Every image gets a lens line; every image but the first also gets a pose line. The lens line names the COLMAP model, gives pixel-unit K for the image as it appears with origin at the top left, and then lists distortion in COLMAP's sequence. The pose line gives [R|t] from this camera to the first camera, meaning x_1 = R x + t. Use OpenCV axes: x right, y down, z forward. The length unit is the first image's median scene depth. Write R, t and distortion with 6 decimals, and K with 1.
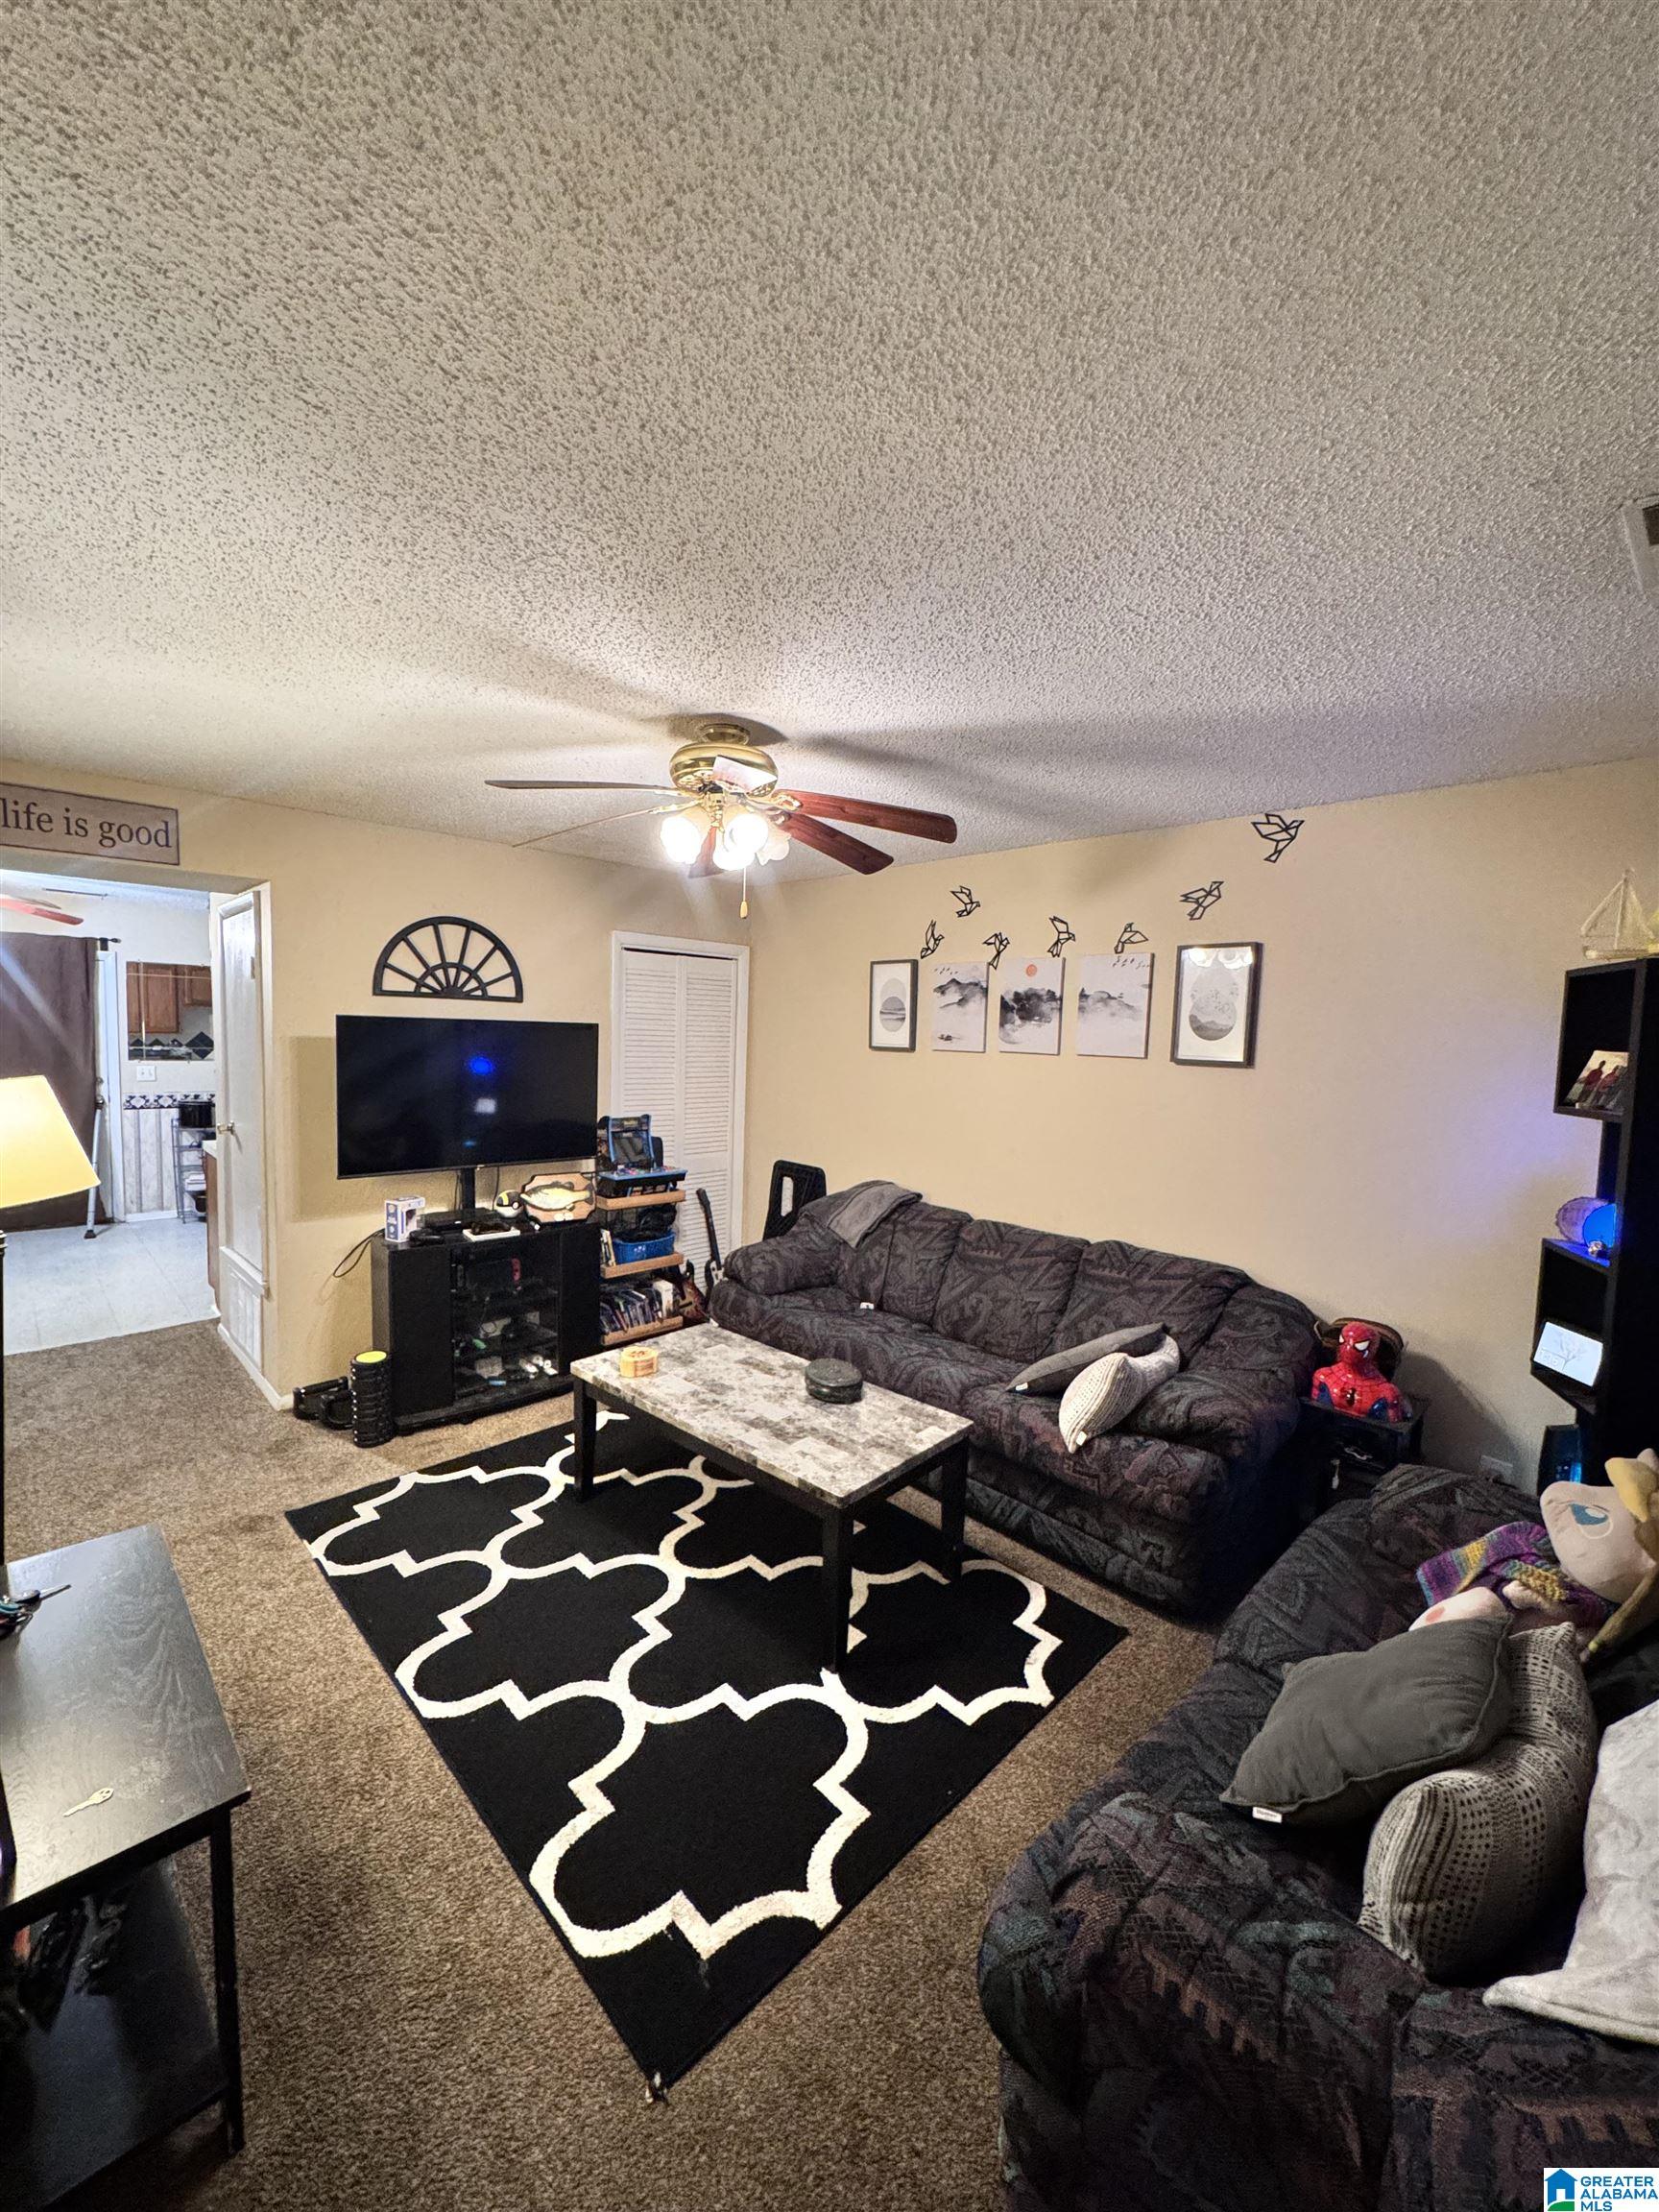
lens RADIAL K [[882.2, 0, 831.2], [0, 882.2, 1104.0], [0, 0, 1]] dist [-0.006151, 0.001638]
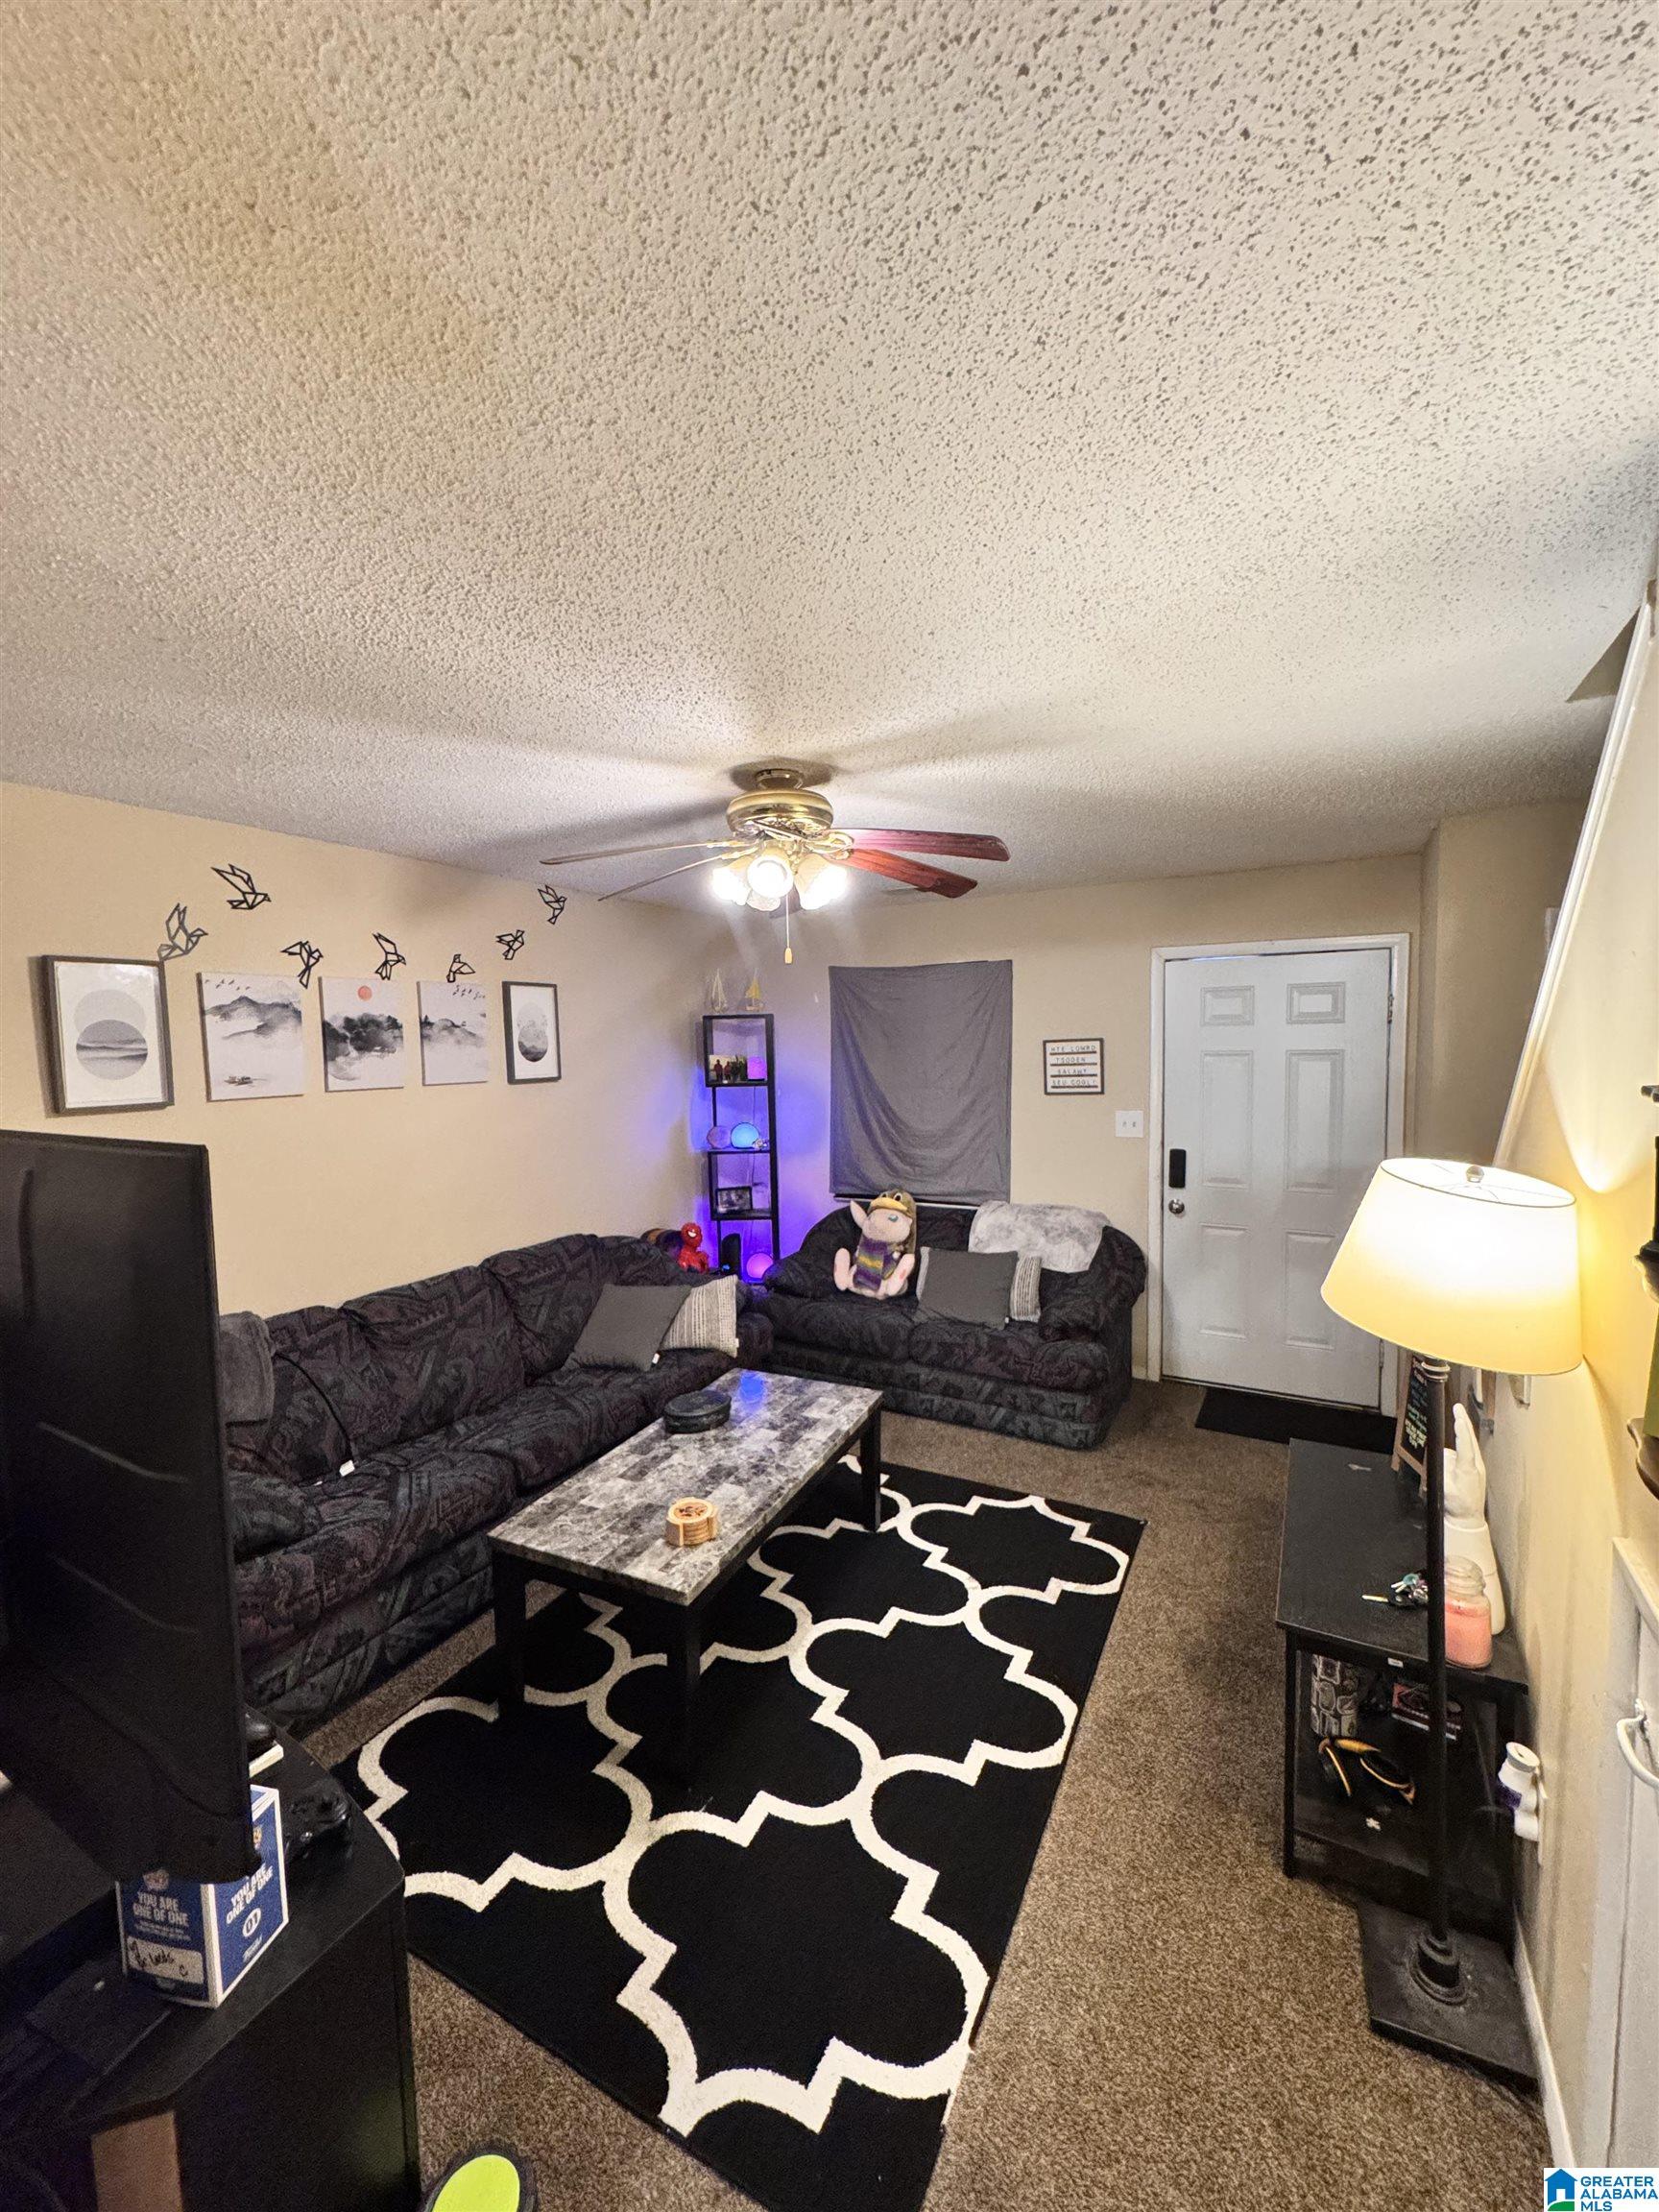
lens RADIAL K [[882.2, 0, 835.4], [0, 882.2, 1102.2], [0, 0, 1]] dist [-0.006151, 0.001638]
pose [[-0.299183, -0.091337, 0.949814, -0.913022], [0.088790, 0.988424, 0.123018, -0.138858], [-0.950056, 0.121139, -0.287610, 1.028447]]
